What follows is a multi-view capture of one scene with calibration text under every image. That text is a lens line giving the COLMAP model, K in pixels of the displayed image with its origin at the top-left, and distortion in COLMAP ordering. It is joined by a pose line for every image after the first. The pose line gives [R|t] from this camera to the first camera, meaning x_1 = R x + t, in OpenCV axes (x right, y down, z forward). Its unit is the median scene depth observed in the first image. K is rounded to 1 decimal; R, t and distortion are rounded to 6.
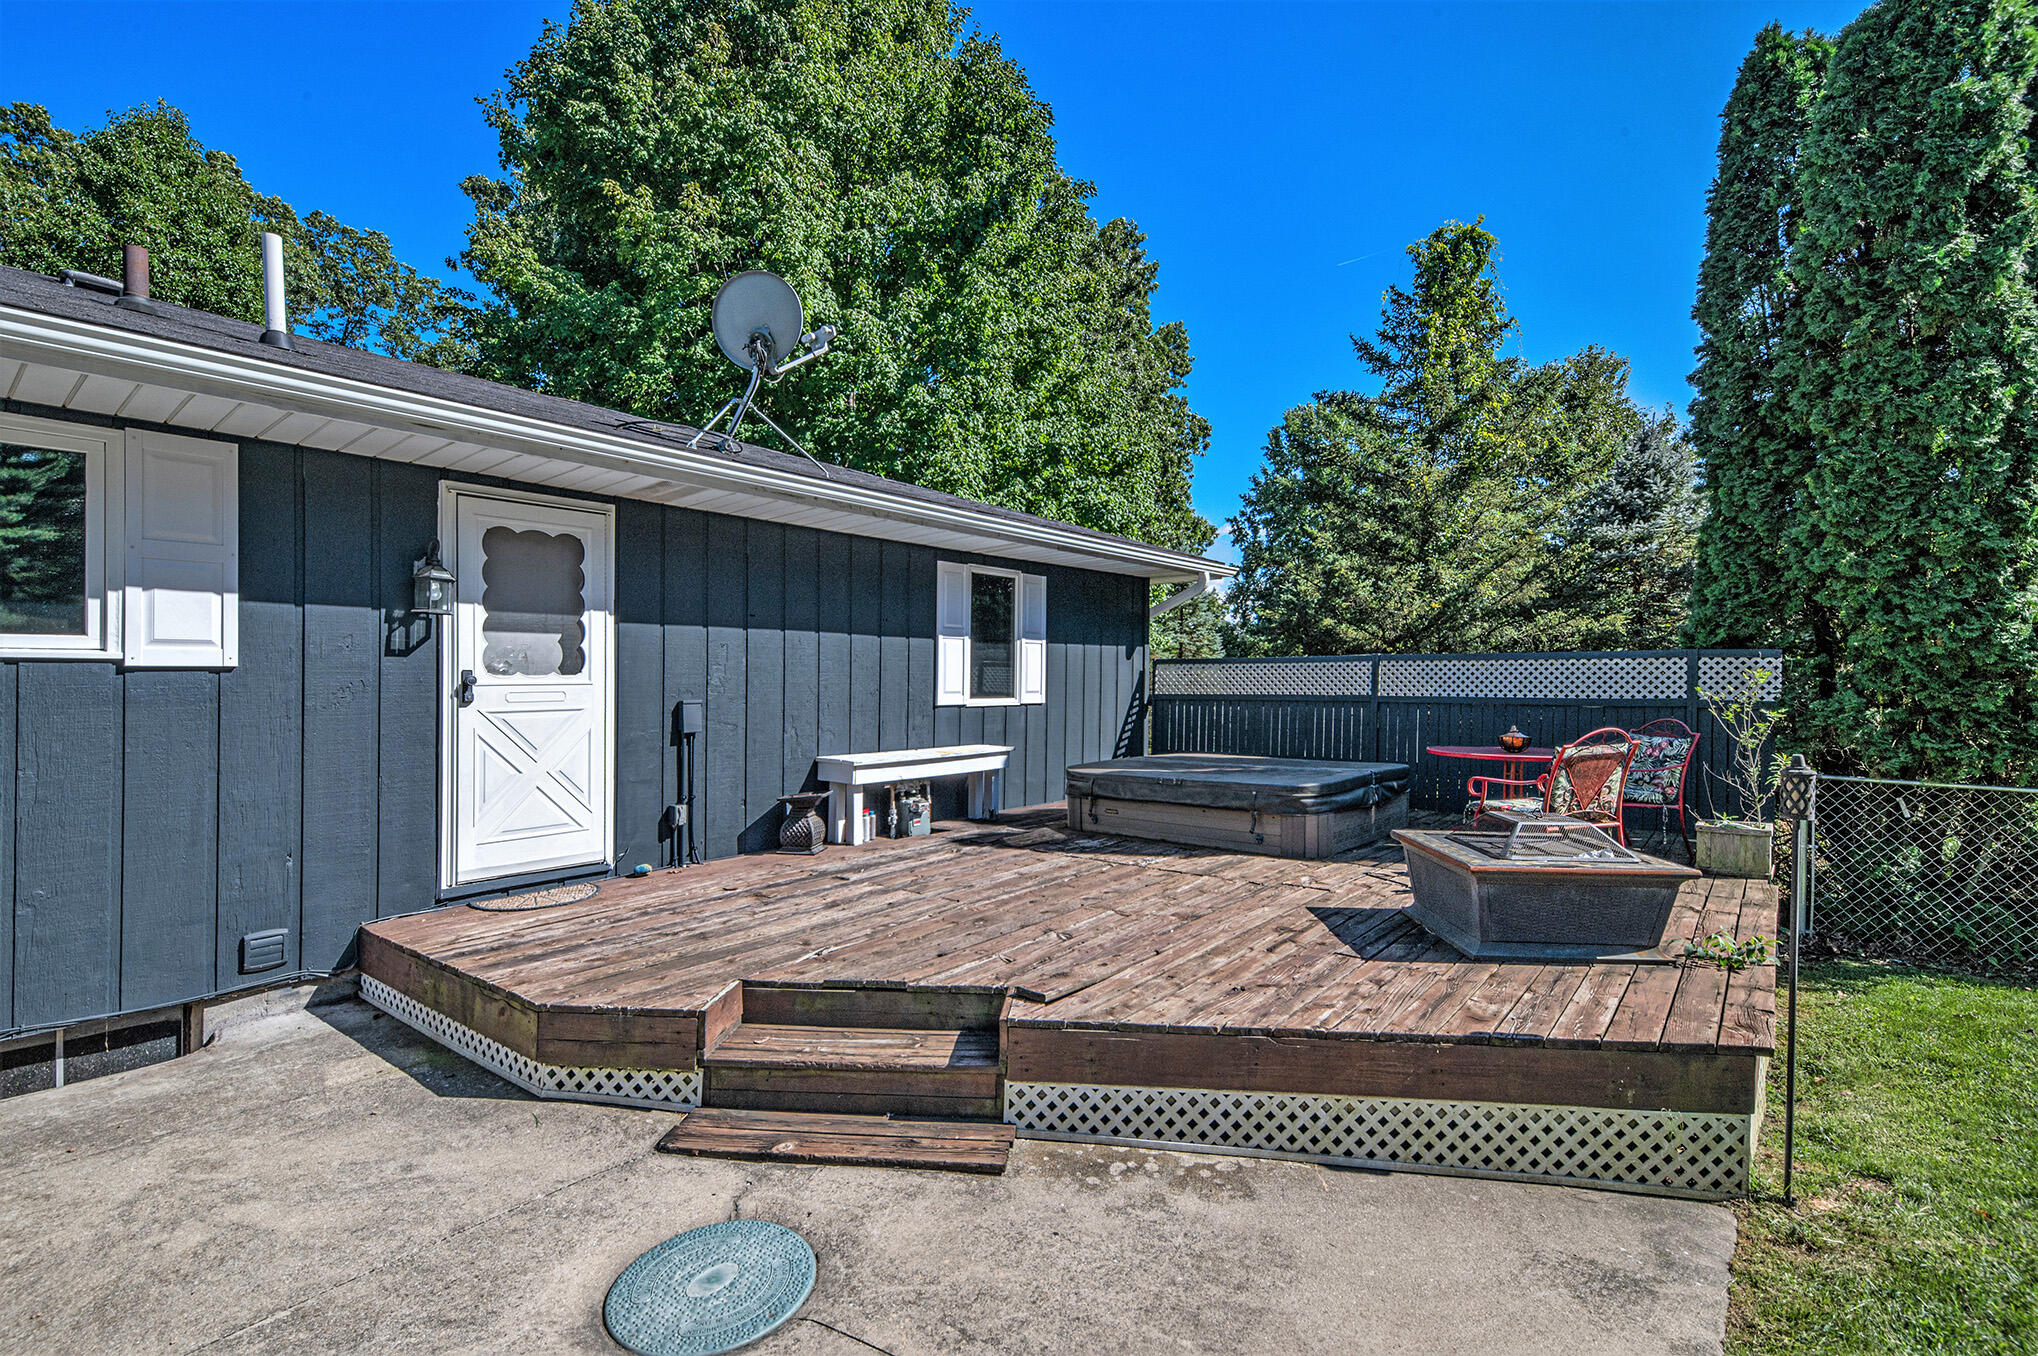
lens RADIAL K [[939.2, 0, 1019.0], [0, 939.2, 678.0], [0, 0, 1]] dist [0.002394, 0.000543]
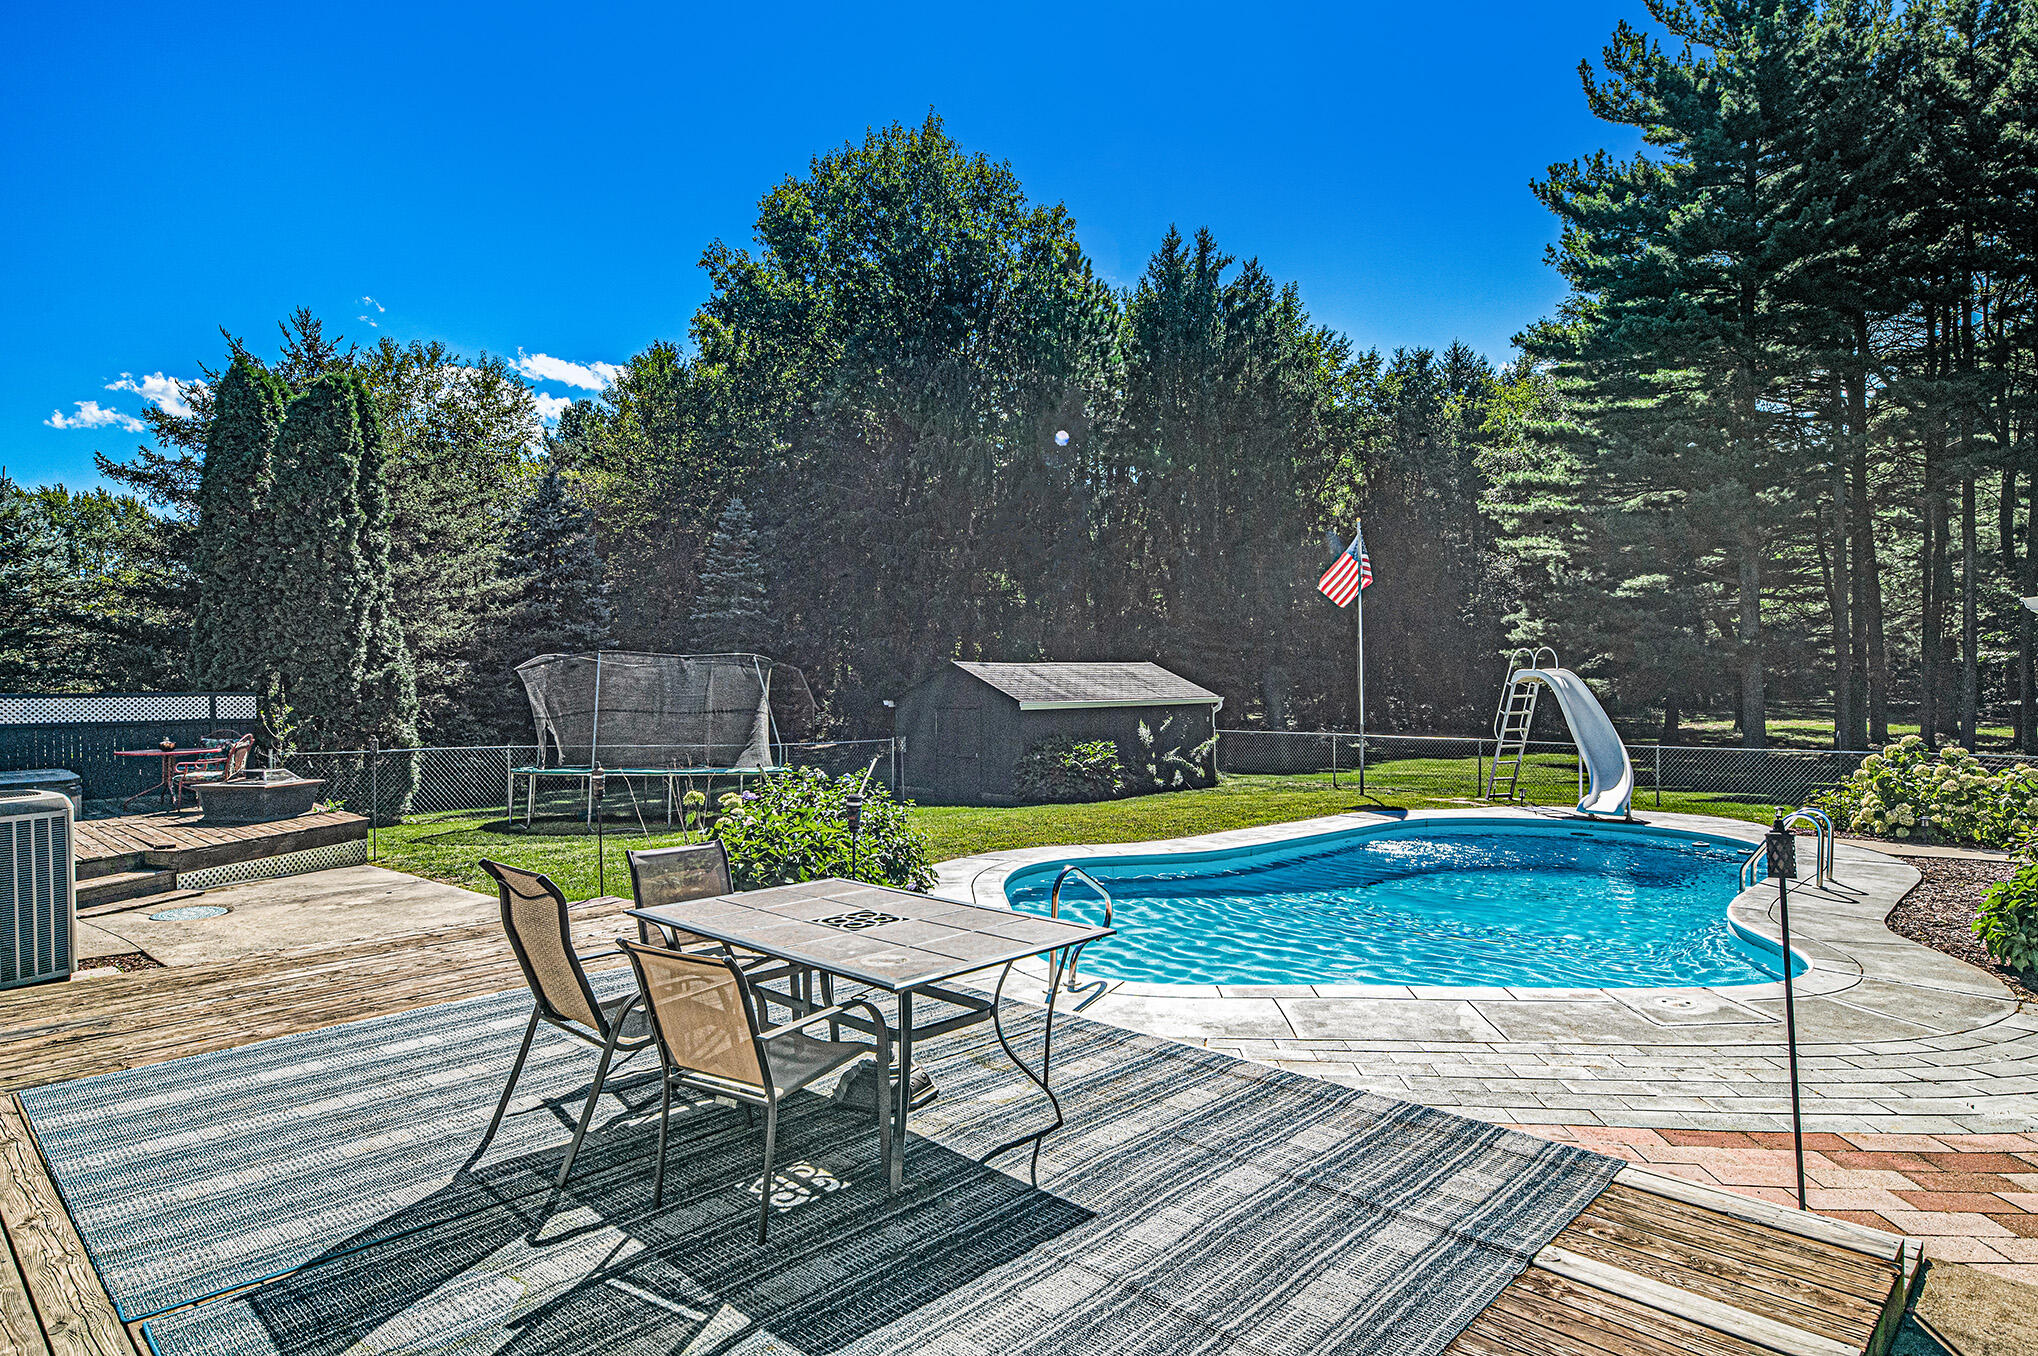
lens RADIAL K [[1172.7, 0, 1019.0], [0, 1172.7, 678.0], [0, 0, 1]] dist [-0.000963, -0.000258]
pose [[0.087898, 0.002472, 0.996126, -3.350962], [-0.007671, 0.999969, -0.001805, -0.152838], [-0.996100, -0.007482, 0.087914, -1.794555]]
